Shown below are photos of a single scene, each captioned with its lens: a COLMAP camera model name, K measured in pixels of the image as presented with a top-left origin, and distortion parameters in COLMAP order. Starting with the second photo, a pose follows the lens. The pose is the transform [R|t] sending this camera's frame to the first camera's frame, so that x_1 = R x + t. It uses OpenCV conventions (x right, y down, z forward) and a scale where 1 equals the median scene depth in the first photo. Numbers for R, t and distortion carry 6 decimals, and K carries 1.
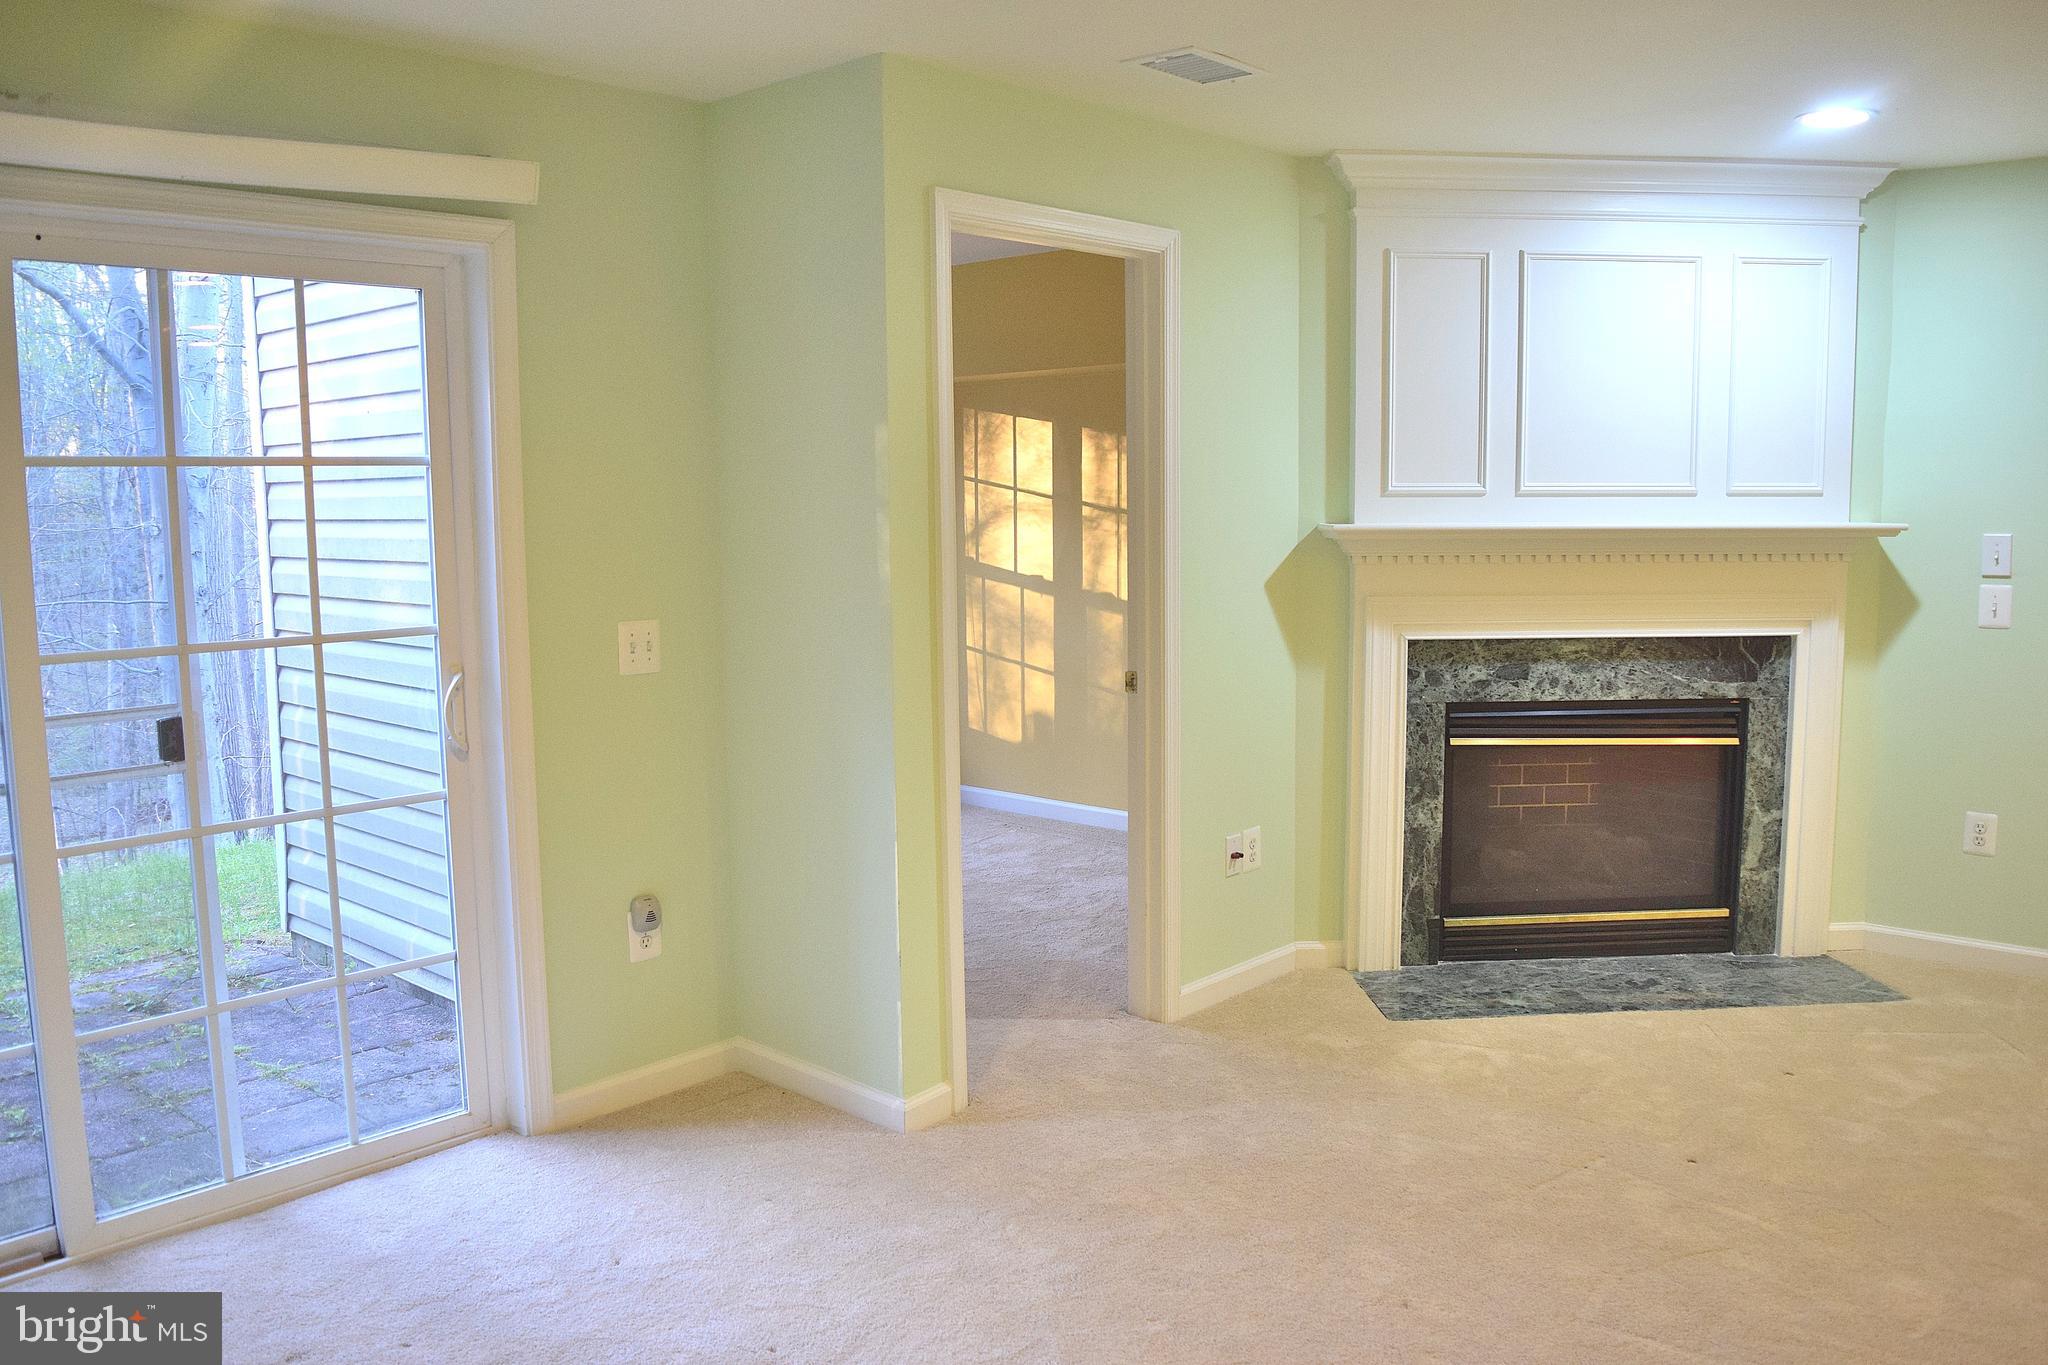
lens RADIAL K [[1607.0, 0, 1018.9], [0, 1607.0, 684.1], [0, 0, 1]] dist [-0.098517, 0.020773]
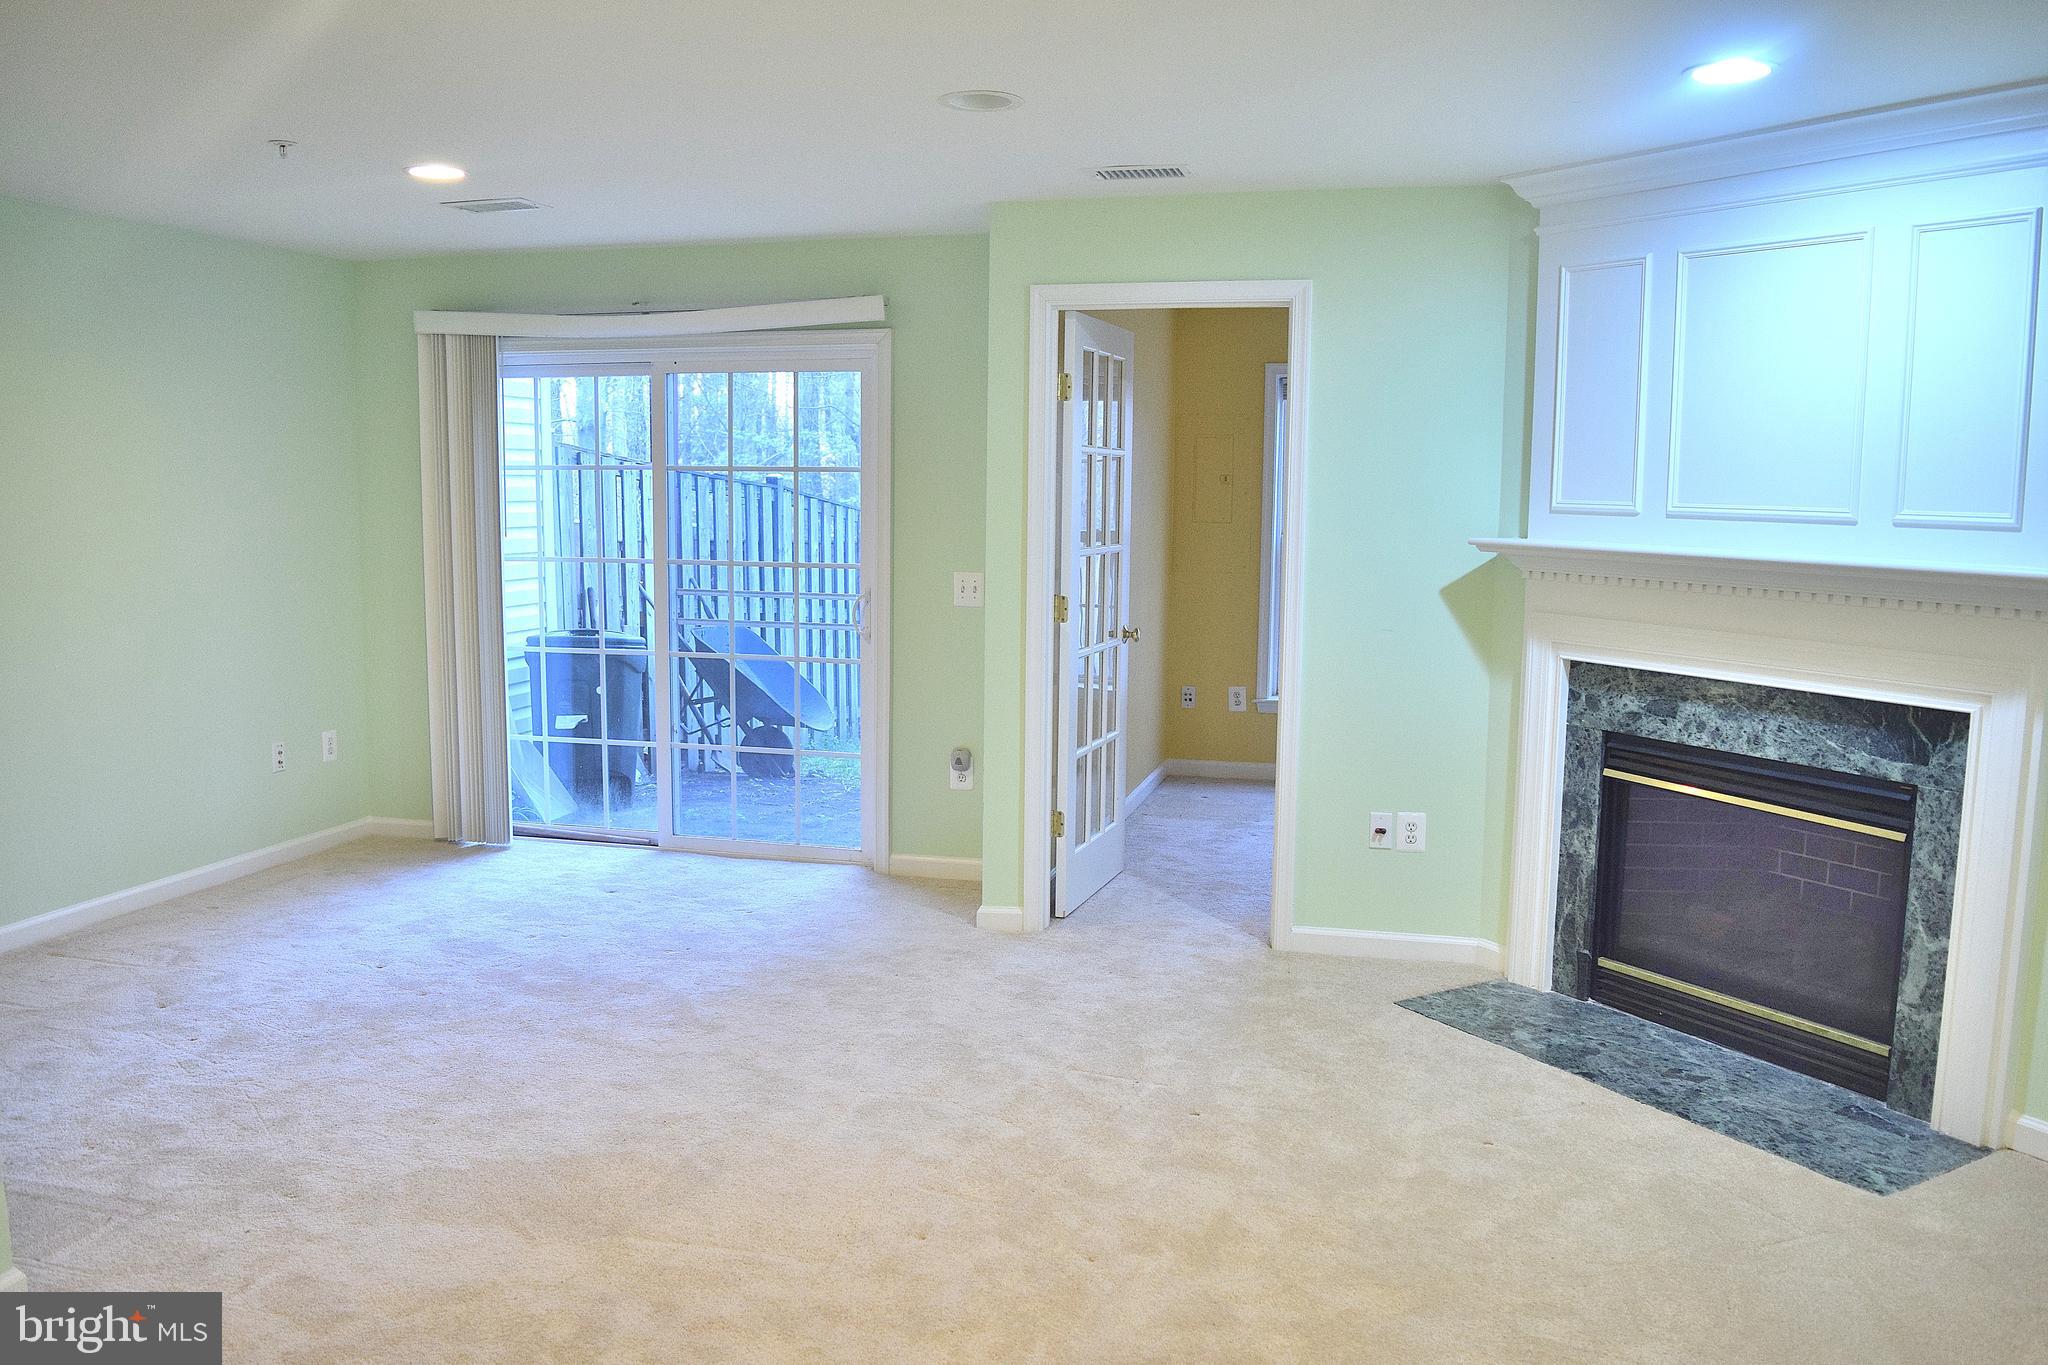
lens RADIAL K [[1607.0, 0, 1020.6], [0, 1607.0, 684.4], [0, 0, 1]] dist [-0.098517, 0.020773]
pose [[0.465137, 0.126153, -0.876204, 0.937087], [-0.121069, 0.989559, 0.078204, -0.047799], [0.876921, 0.069706, 0.475553, 0.238271]]
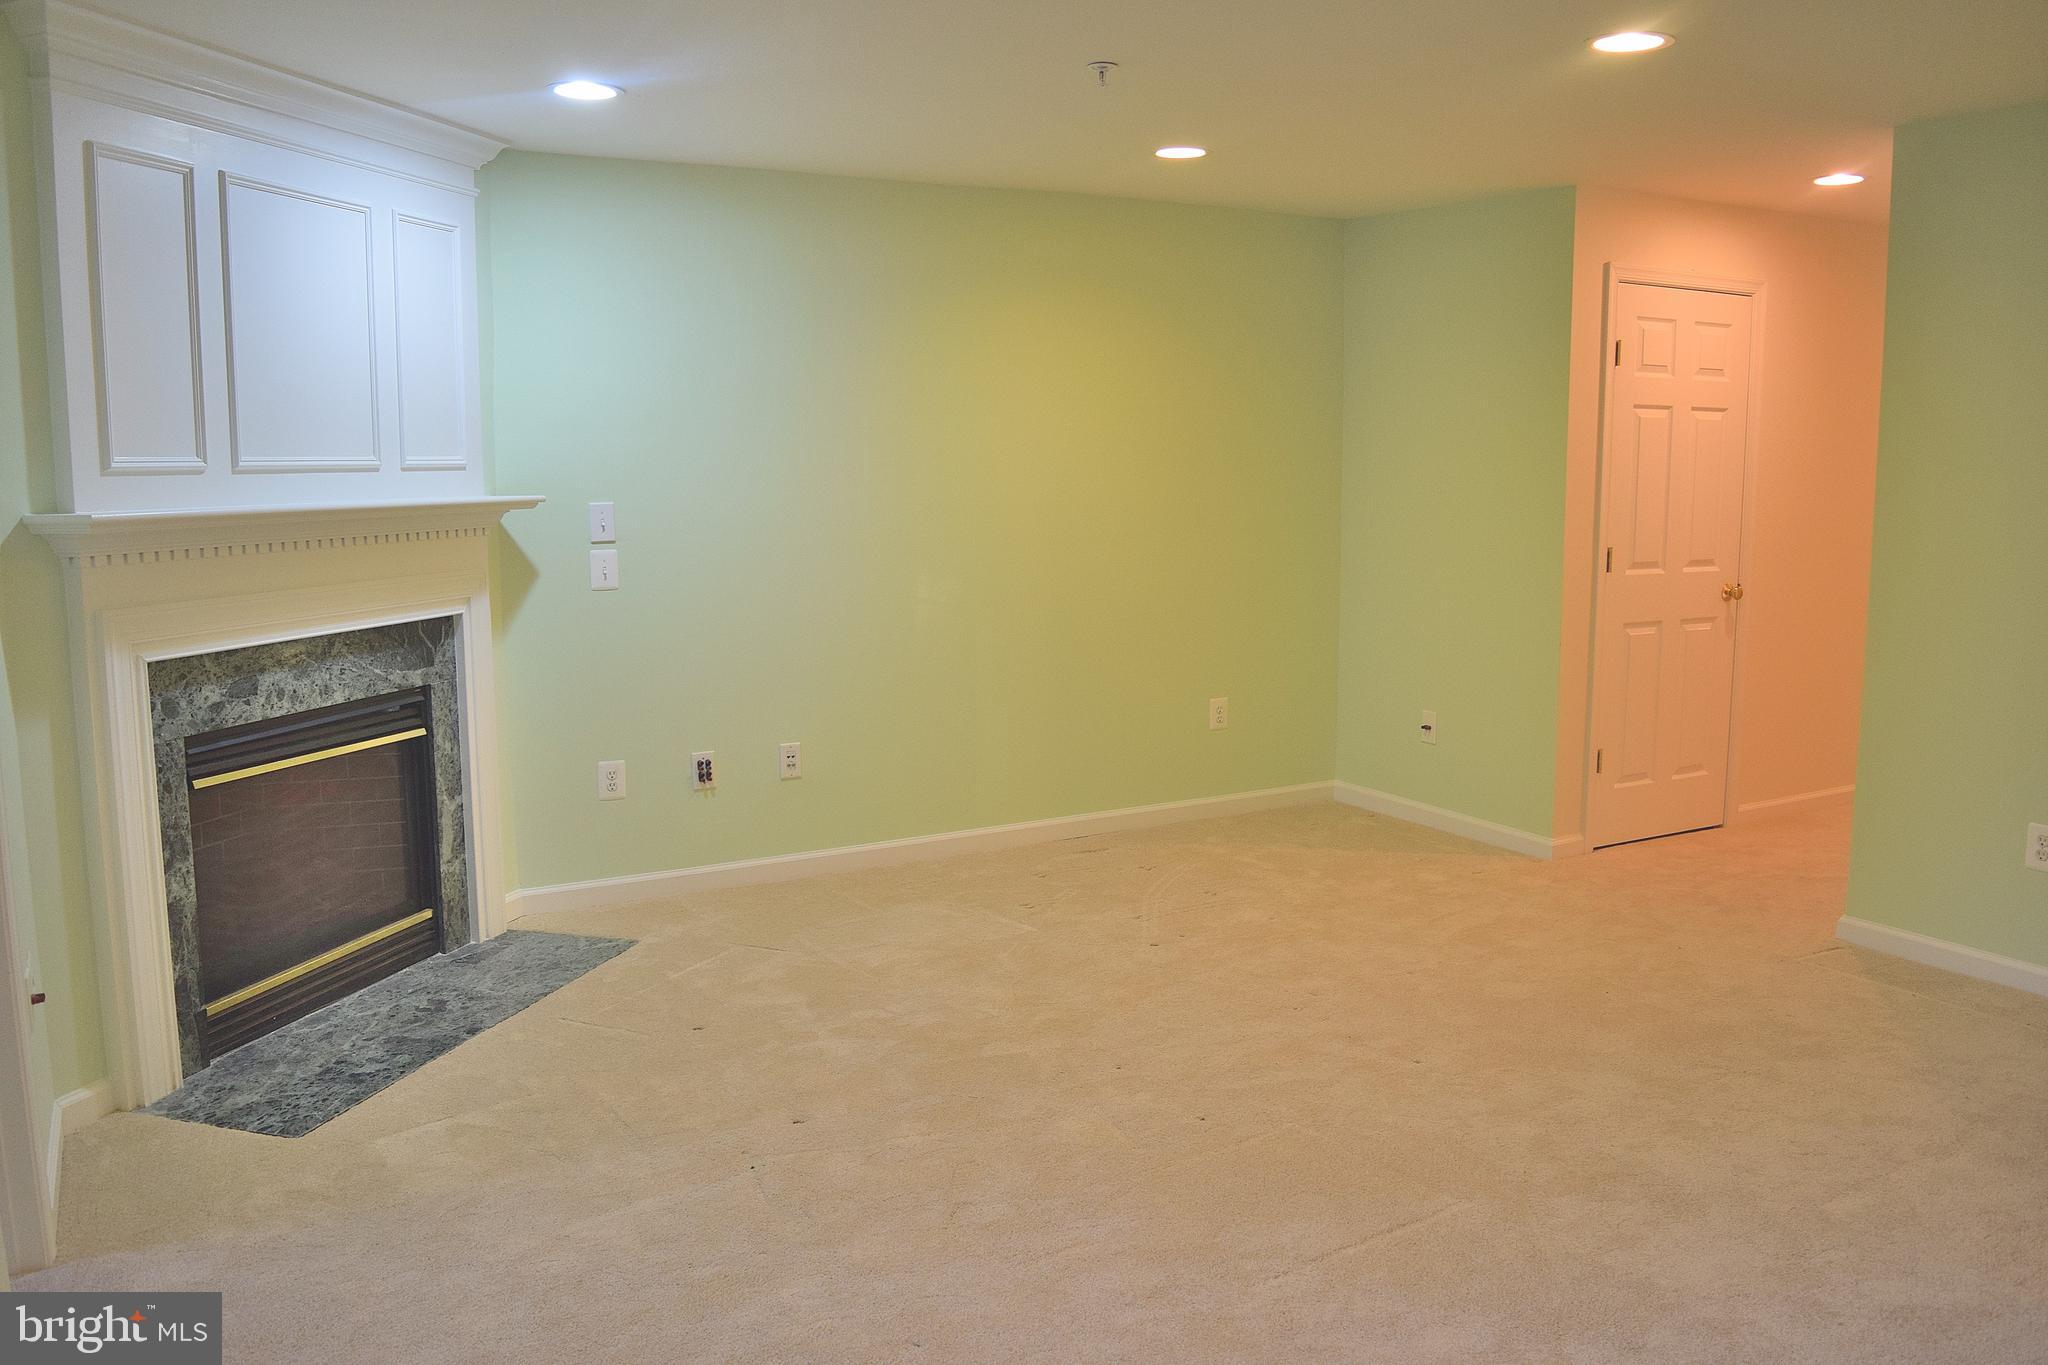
lens RADIAL K [[1607.0, 0, 1026.7], [0, 1607.0, 682.4], [0, 0, 1]] dist [-0.098517, 0.020773]
pose [[0.305875, -0.120071, 0.944470, -0.330174], [0.112542, 0.989620, 0.089363, -0.037317], [-0.945397, 0.078959, 0.316213, 0.361861]]
